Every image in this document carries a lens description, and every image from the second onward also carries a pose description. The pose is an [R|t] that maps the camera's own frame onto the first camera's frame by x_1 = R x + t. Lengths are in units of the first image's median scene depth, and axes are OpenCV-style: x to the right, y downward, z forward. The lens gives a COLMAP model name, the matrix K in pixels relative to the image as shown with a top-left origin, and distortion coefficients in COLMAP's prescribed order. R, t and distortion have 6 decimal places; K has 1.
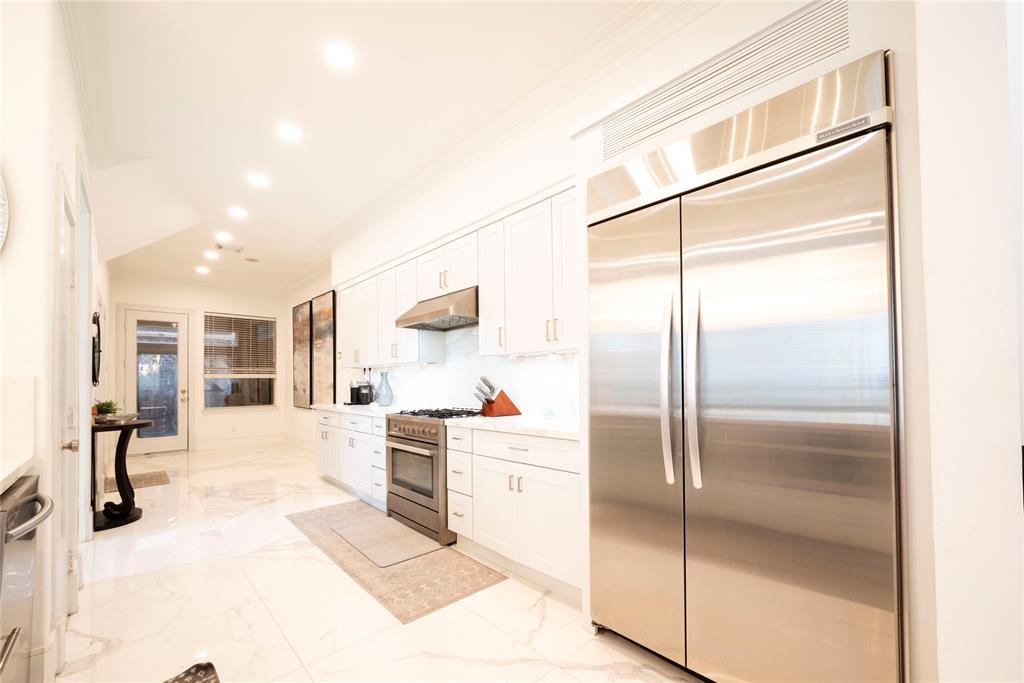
lens RADIAL K [[403.7, 0, 516.5], [0, 403.7, 374.7], [0, 0, 1]] dist [-0.005789, 0.000513]
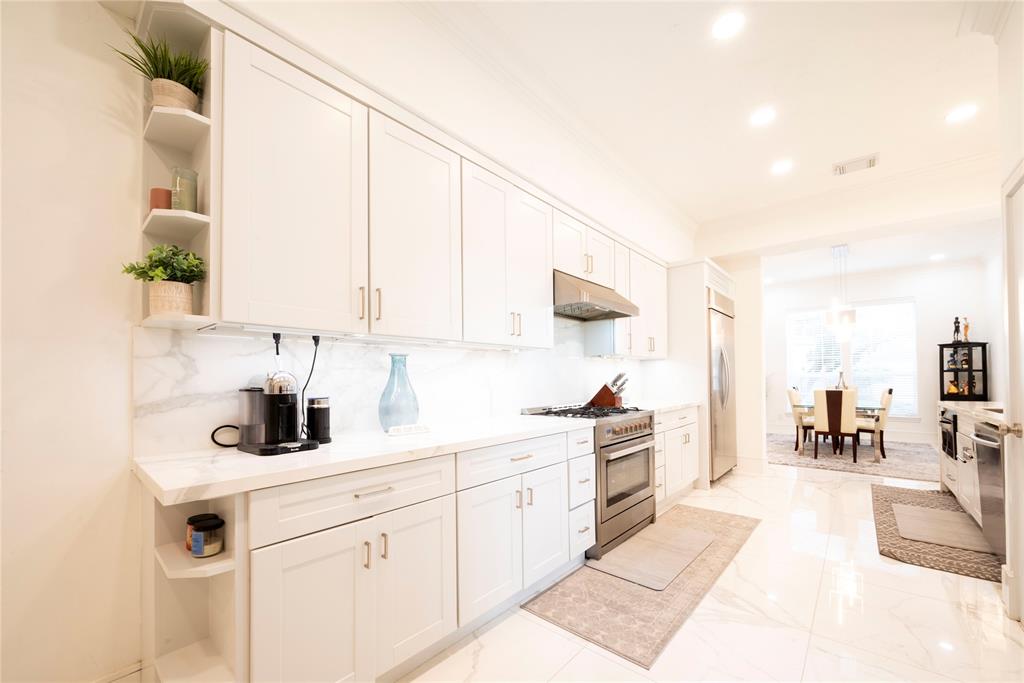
lens RADIAL K [[397.4, 0, 518.6], [0, 397.4, 374.6], [0, 0, 1]] dist [-0.010559, 0.000212]
pose [[-0.091534, 0.022244, 0.995553, -0.723790], [-0.005251, 0.999726, -0.022820, 0.023459], [-0.995788, -0.007316, -0.091392, 0.851647]]
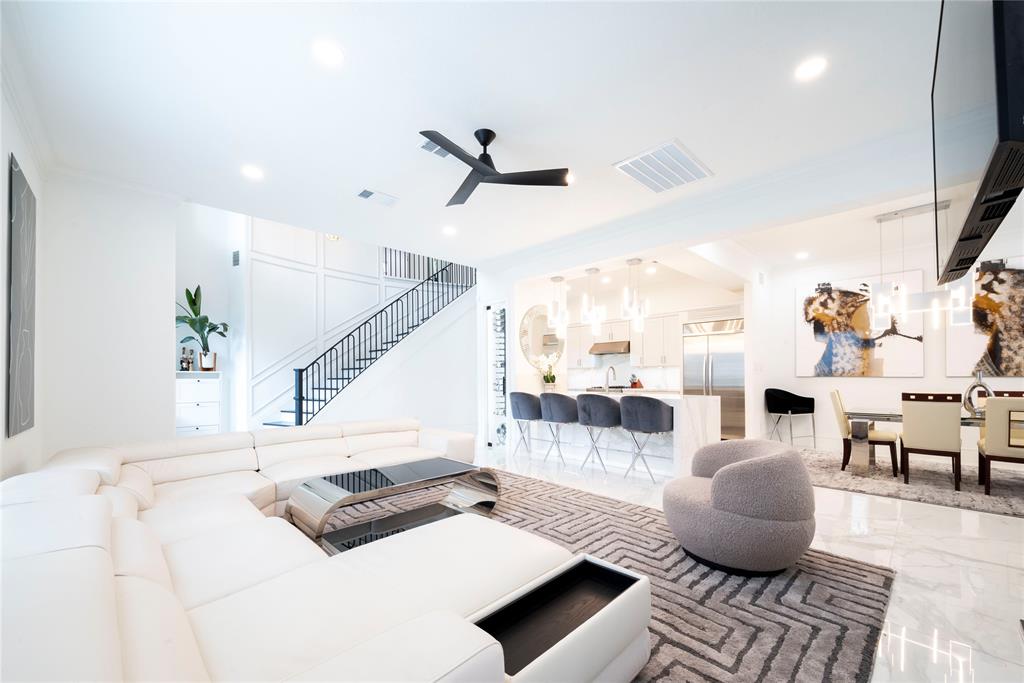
lens RADIAL K [[403.7, 0, 516.5], [0, 403.7, 374.7], [0, 0, 1]] dist [-0.005789, 0.000513]
pose [[0.999964, 0.006638, 0.005224, -0.554297], [-0.006700, 0.999904, 0.012116, -0.011663], [-0.005143, -0.012150, 0.999913, -1.106544]]
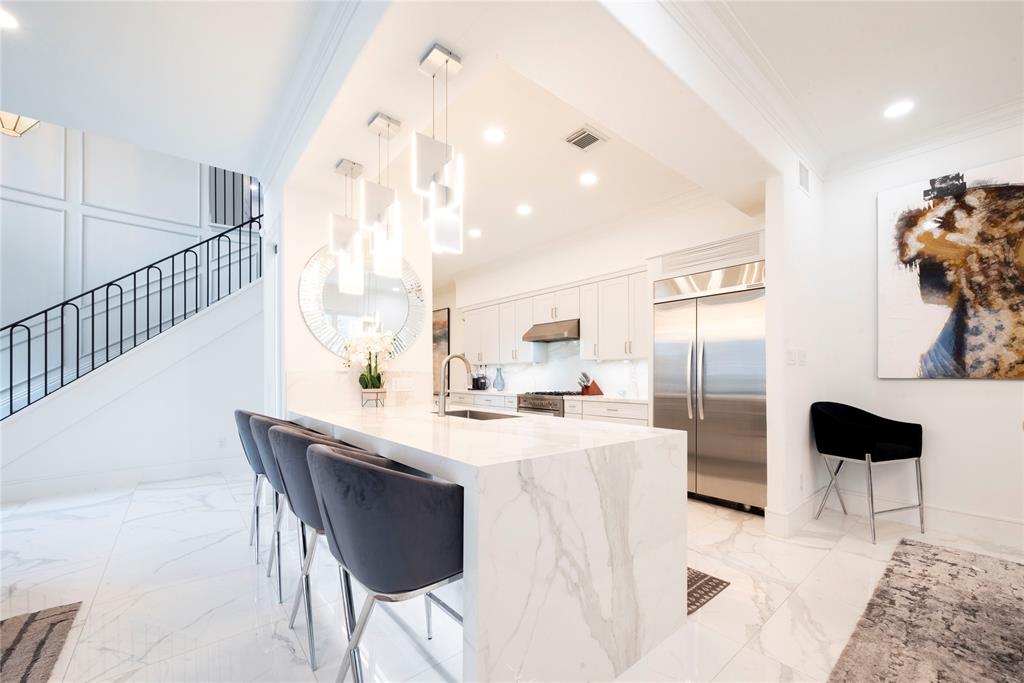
lens RADIAL K [[403.7, 0, 516.5], [0, 403.7, 374.7], [0, 0, 1]] dist [-0.005789, 0.000513]
pose [[0.997928, 0.010214, -0.063521, -0.157566], [-0.009197, 0.999825, 0.016283, -0.006249], [0.063676, -0.015665, 0.997848, -0.456092]]
